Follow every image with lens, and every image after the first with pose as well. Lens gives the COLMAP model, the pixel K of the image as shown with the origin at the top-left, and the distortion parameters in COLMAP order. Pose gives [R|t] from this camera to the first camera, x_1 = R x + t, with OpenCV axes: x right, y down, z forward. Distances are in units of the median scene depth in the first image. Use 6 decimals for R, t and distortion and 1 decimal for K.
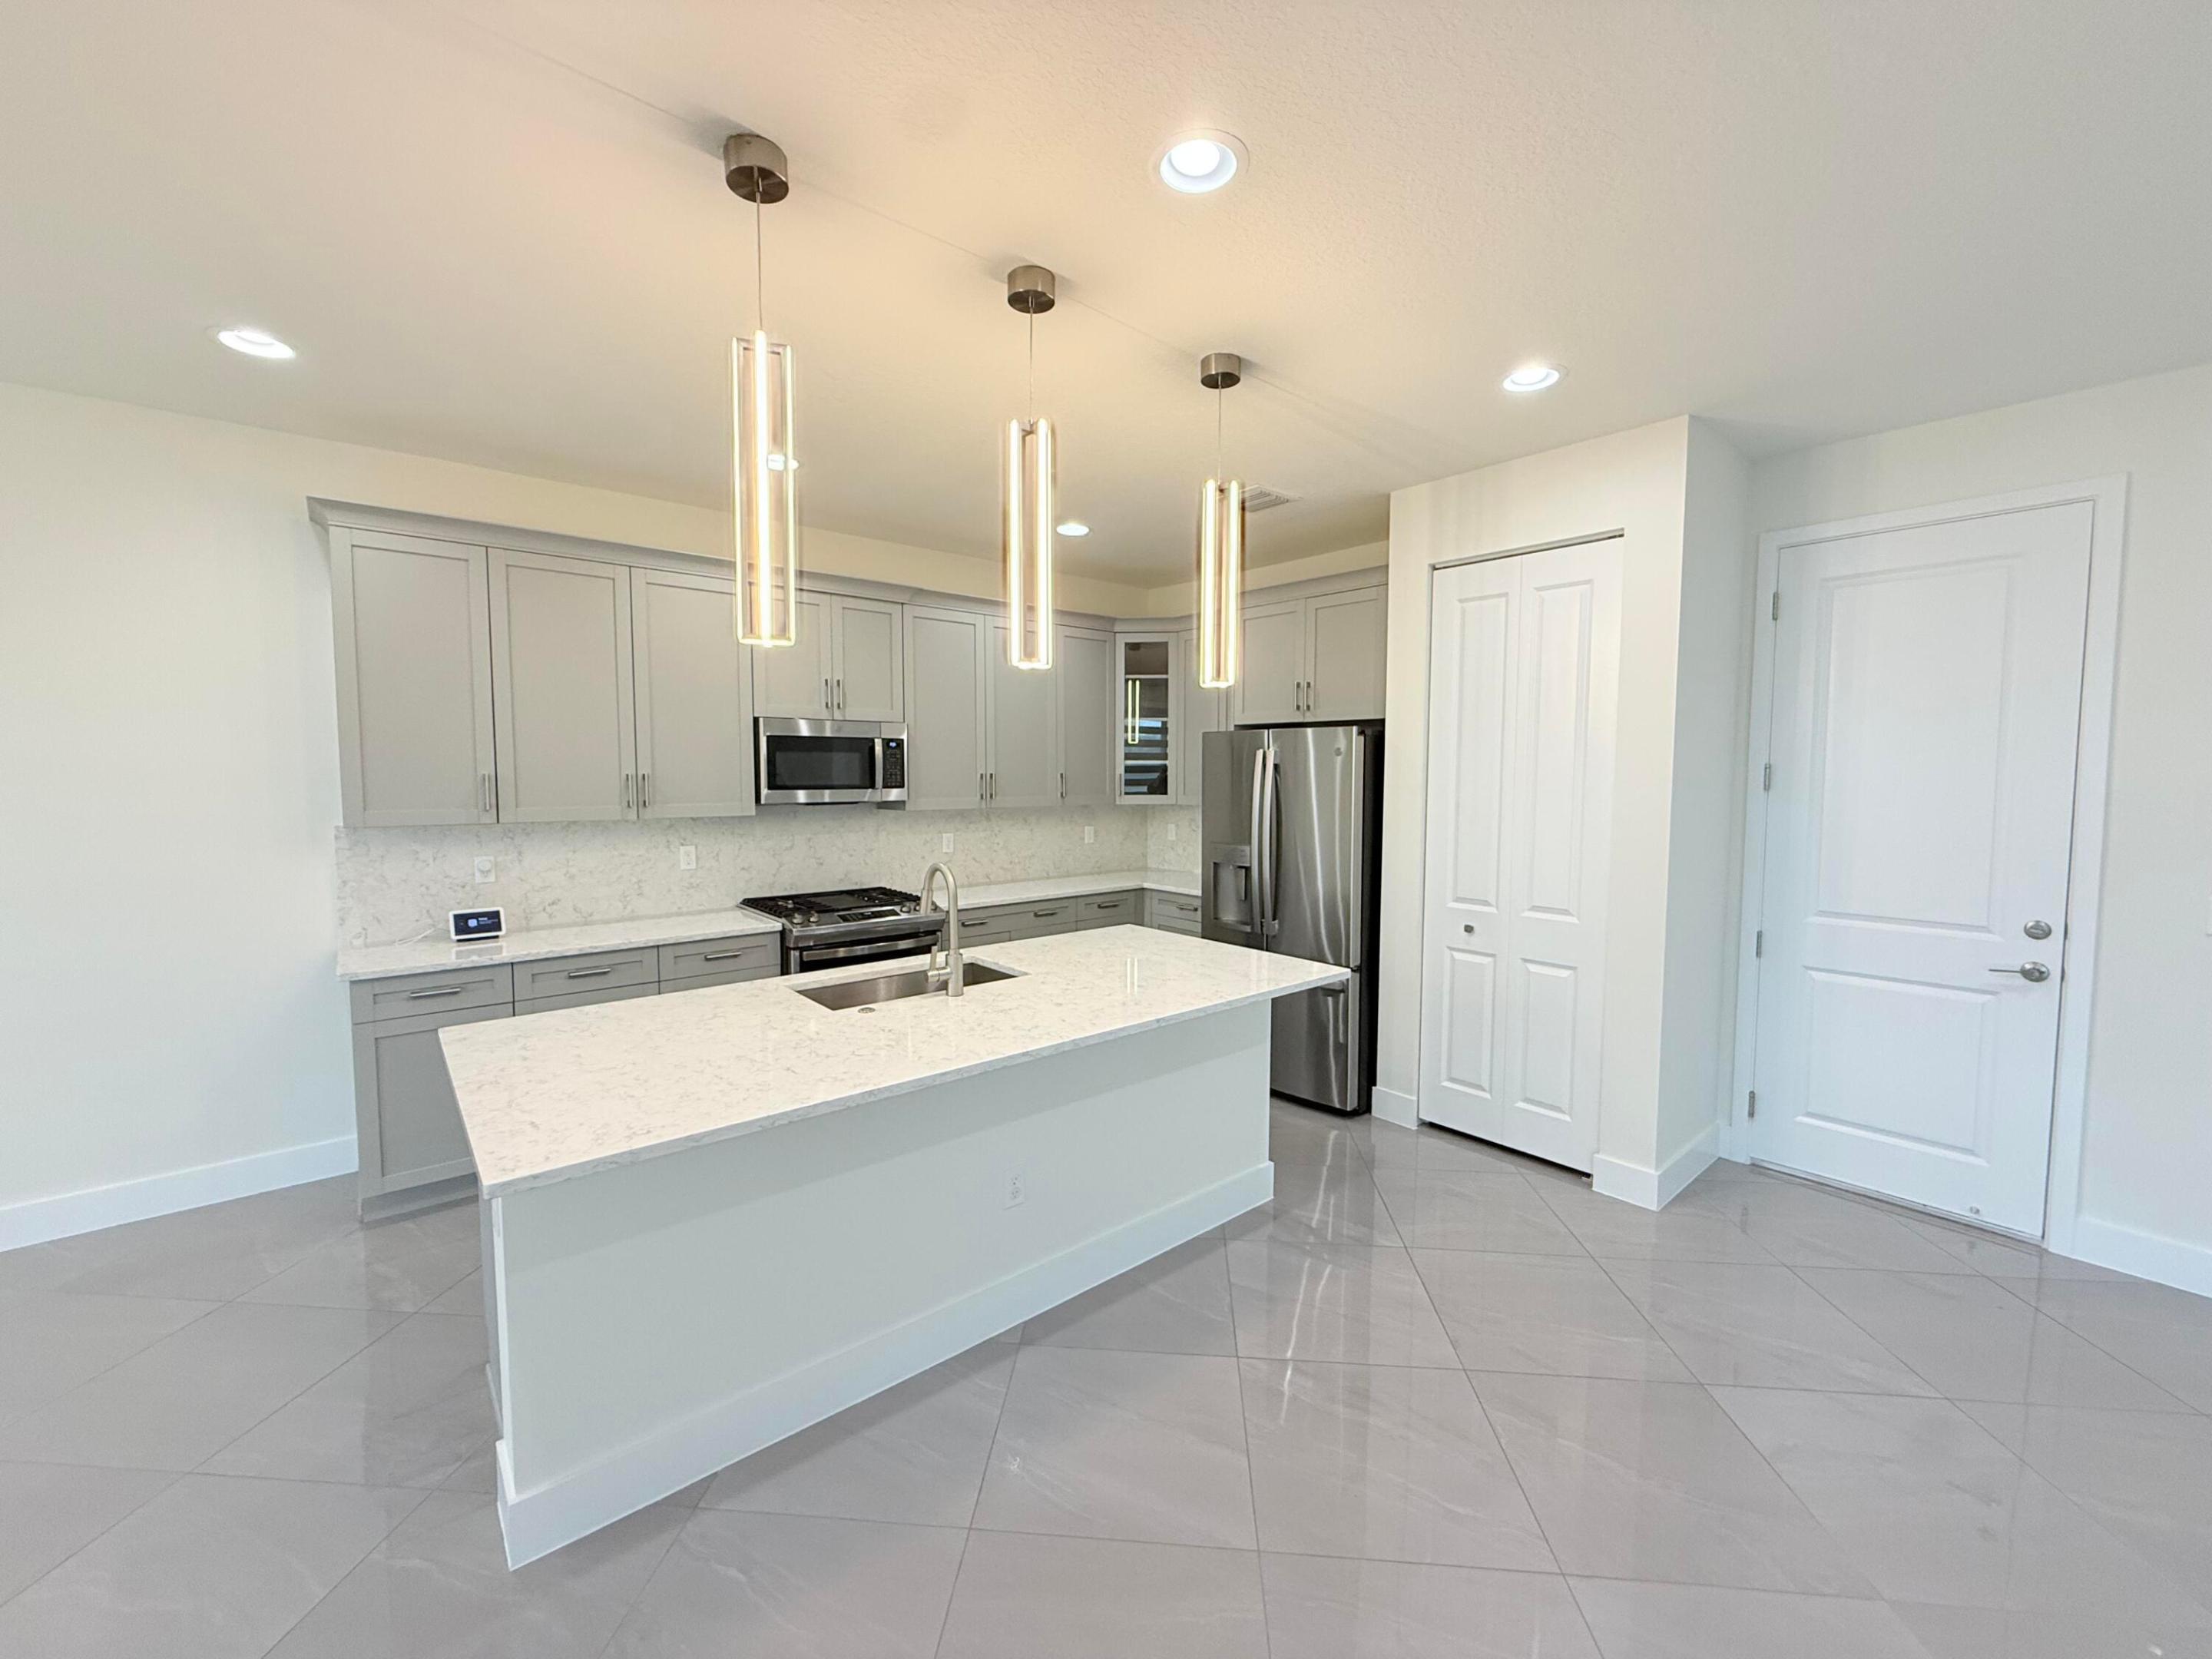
lens RADIAL K [[882.3, 0, 1101.3], [0, 882.3, 829.4], [0, 0, 1]] dist [0.002787, -0.000658]
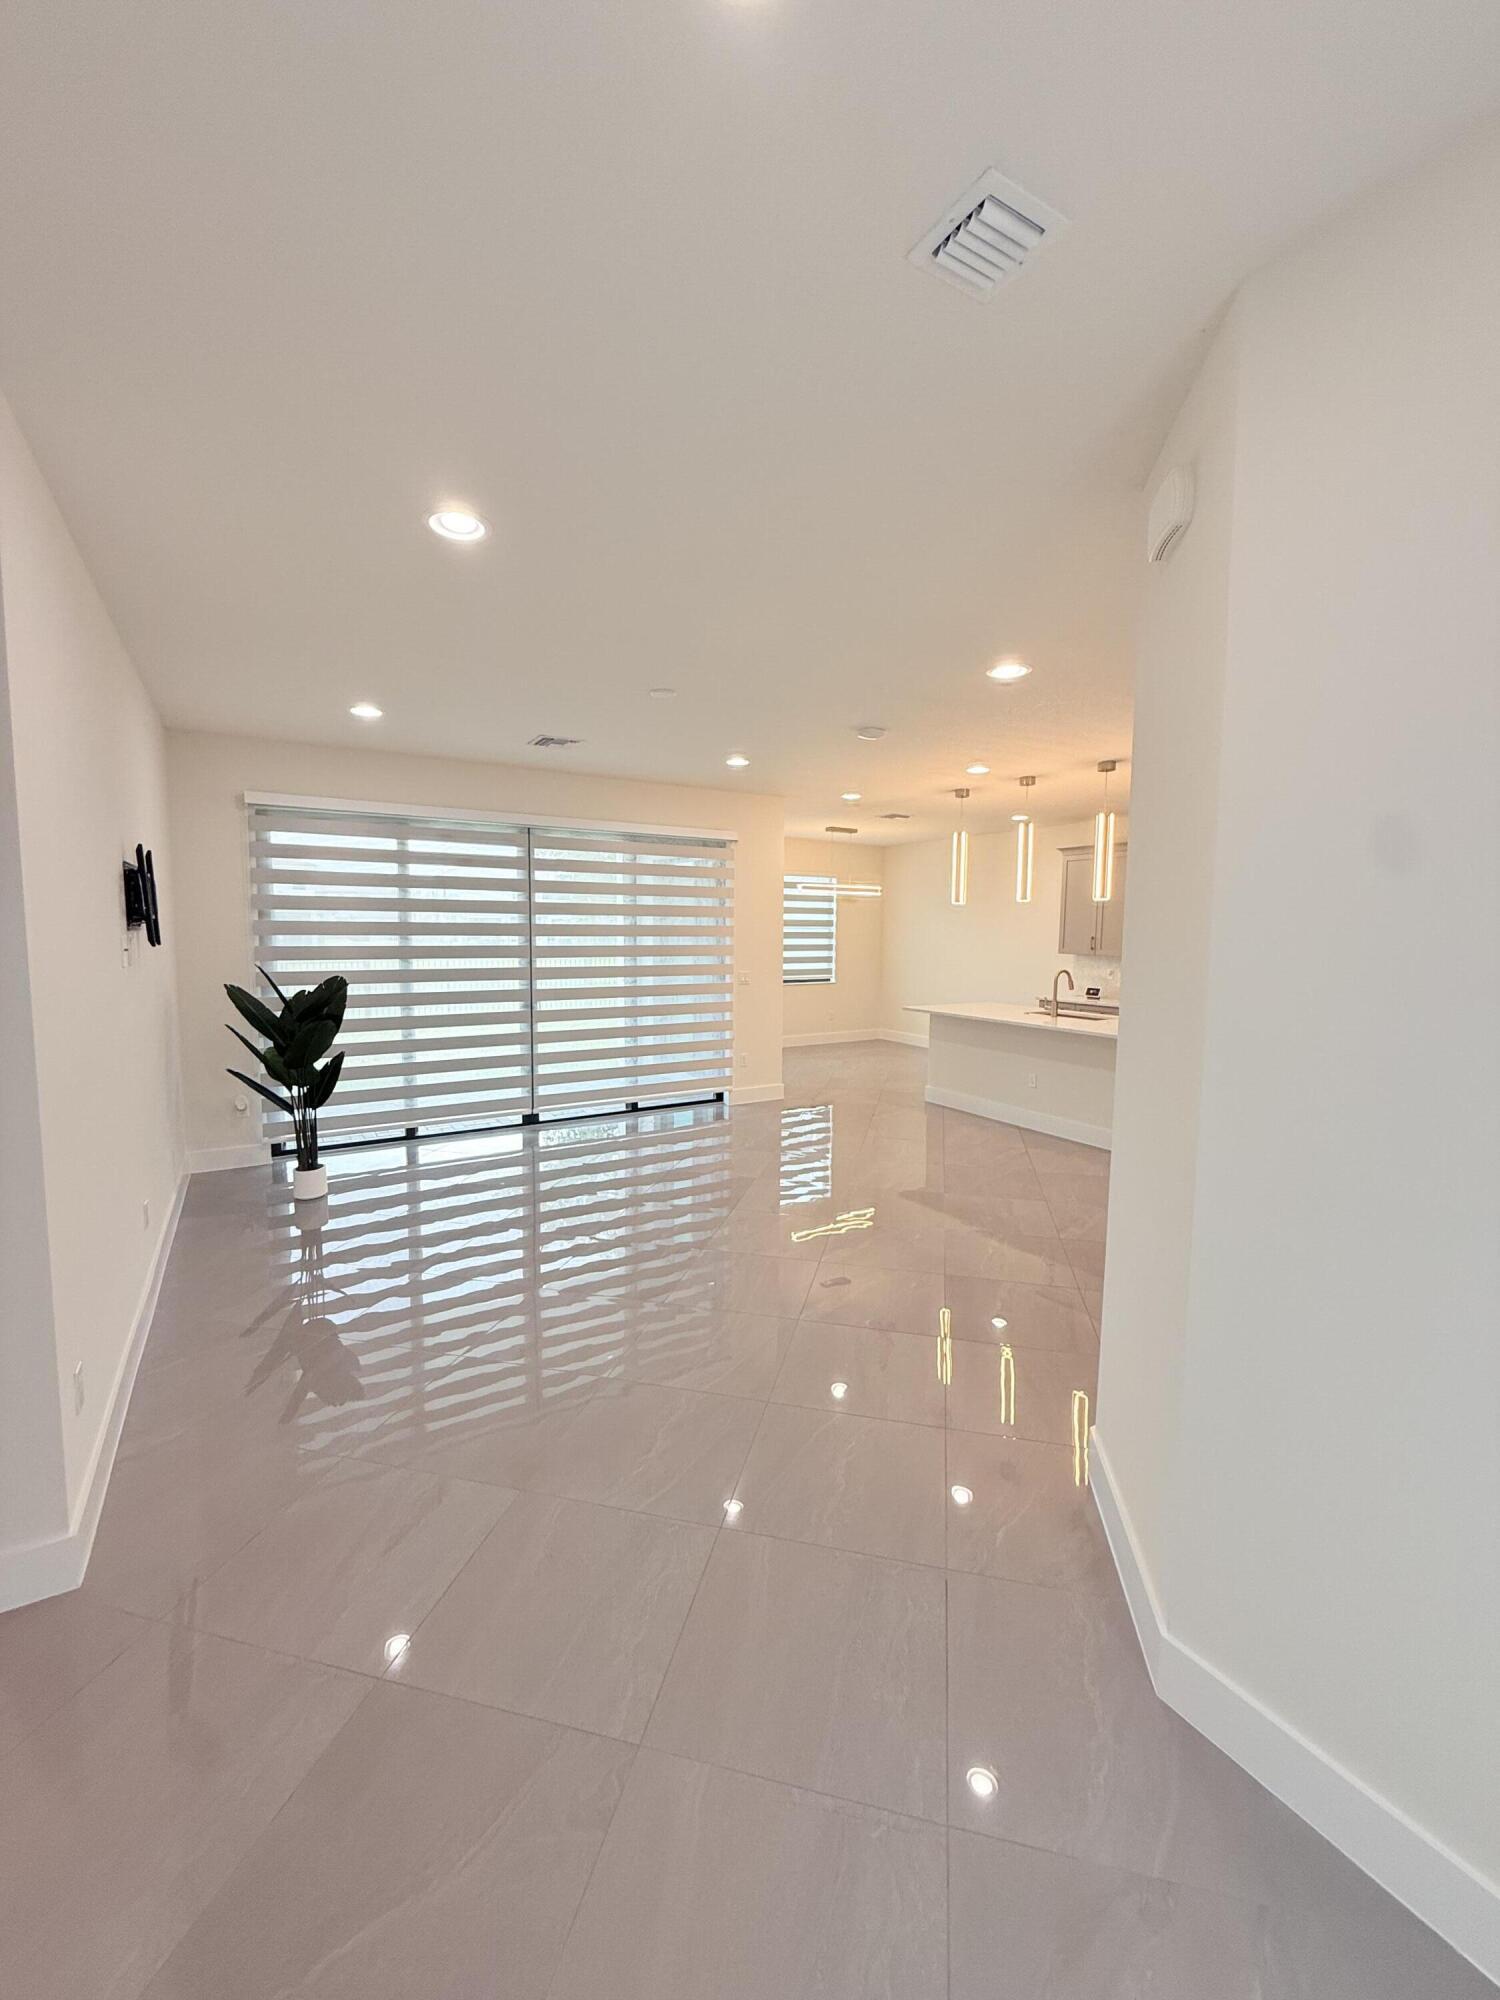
lens RADIAL K [[797.8, 0, 763.5], [0, 797.8, 996.2], [0, 0, 1]] dist [0.002787, -0.000658]
pose [[-0.145103, 0.079241, -0.986238, 1.857632], [-0.077622, 0.992804, 0.091189, -0.025370], [0.986367, 0.089786, -0.137908, 0.345907]]
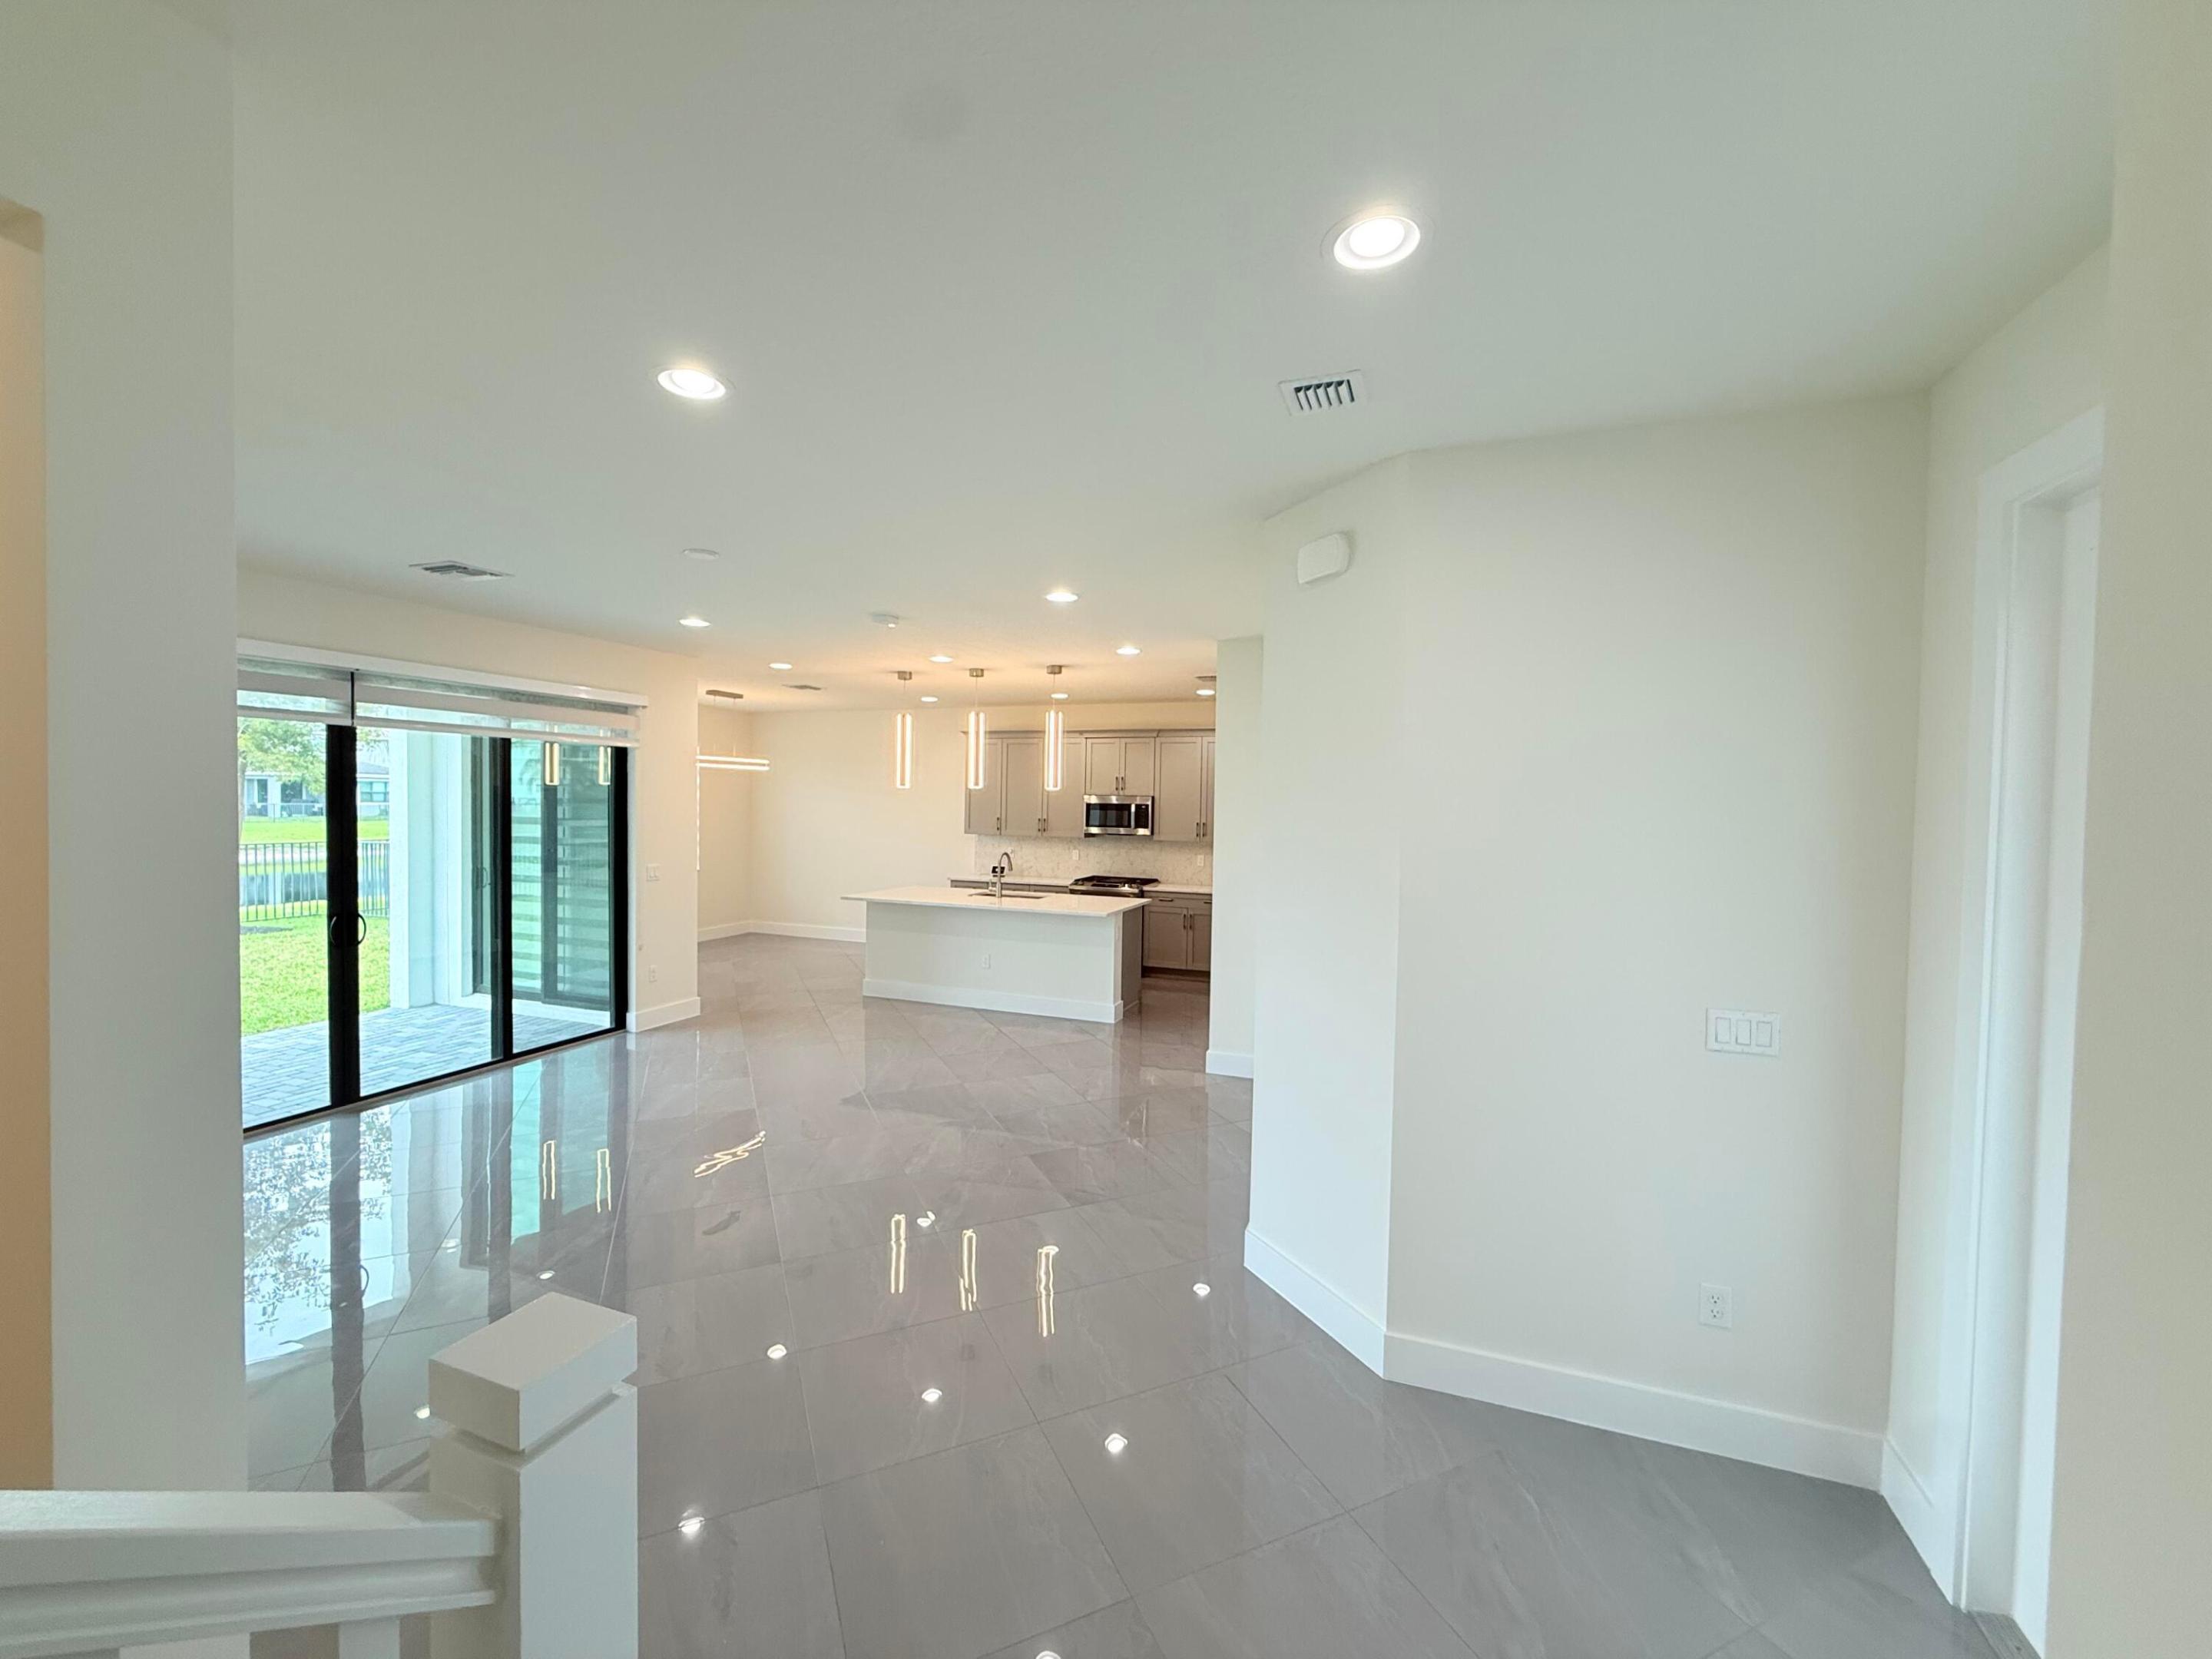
lens RADIAL K [[882.3, 0, 1105.3], [0, 882.3, 823.8], [0, 0, 1]] dist [0.002787, -0.000658]
pose [[0.484135, 0.026688, -0.874586, 1.923861], [-0.075447, 0.997085, -0.011339, -0.034981], [0.871735, 0.071475, 0.484737, -0.077942]]
